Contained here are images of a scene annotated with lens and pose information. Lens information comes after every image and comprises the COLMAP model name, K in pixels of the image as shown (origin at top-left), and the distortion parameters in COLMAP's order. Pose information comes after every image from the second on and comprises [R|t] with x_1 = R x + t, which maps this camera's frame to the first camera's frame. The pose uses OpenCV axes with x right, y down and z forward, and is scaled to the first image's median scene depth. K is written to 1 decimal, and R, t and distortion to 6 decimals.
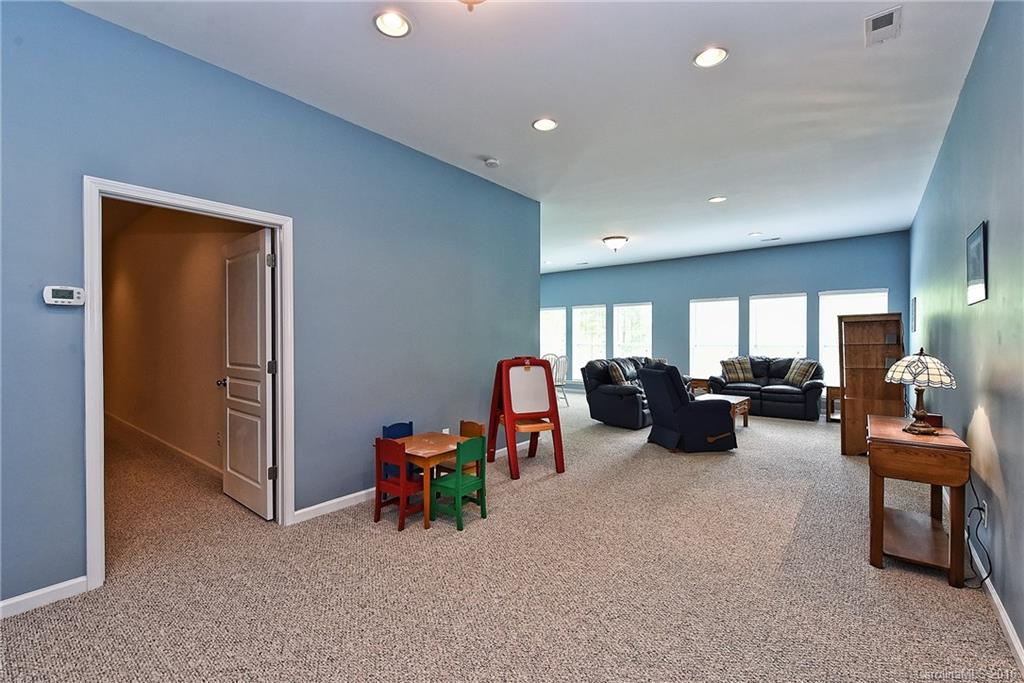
lens RADIAL K [[459.3, 0, 505.7], [0, 459.3, 344.0], [0, 0, 1]] dist [-0.001150, -0.000301]
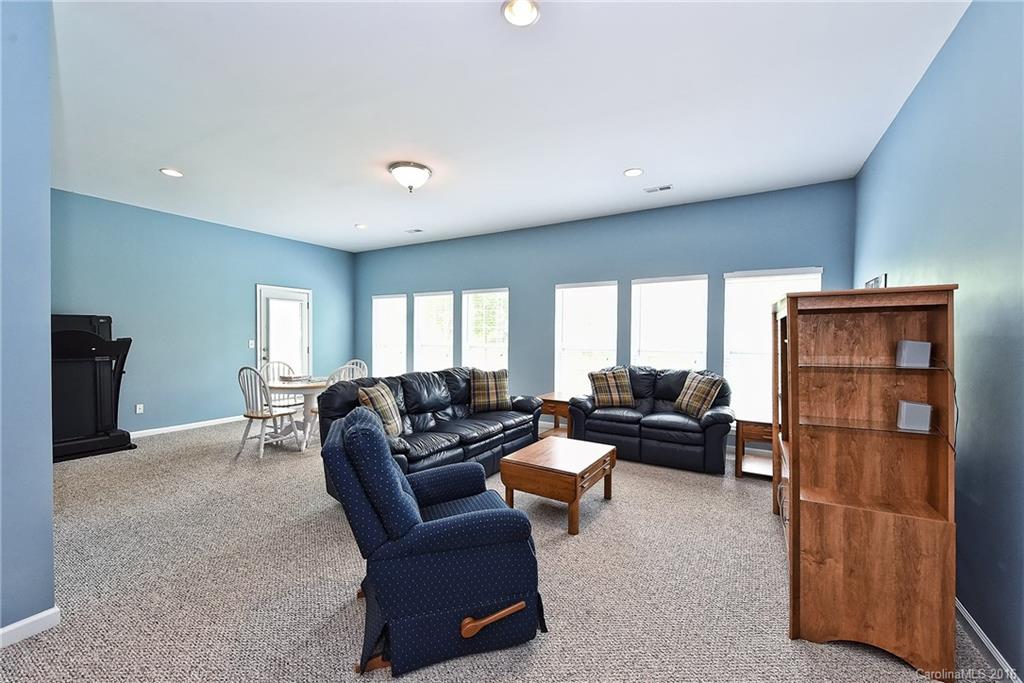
lens RADIAL K [[414.5, 0, 517.6], [0, 414.5, 340.5], [0, 0, 1]] dist [0.013502, 0.000188]
pose [[0.987032, 0.008928, 0.160276, 0.281720], [-0.009422, 0.999953, 0.002319, -0.012679], [-0.160247, -0.003799, 0.987070, 0.439750]]
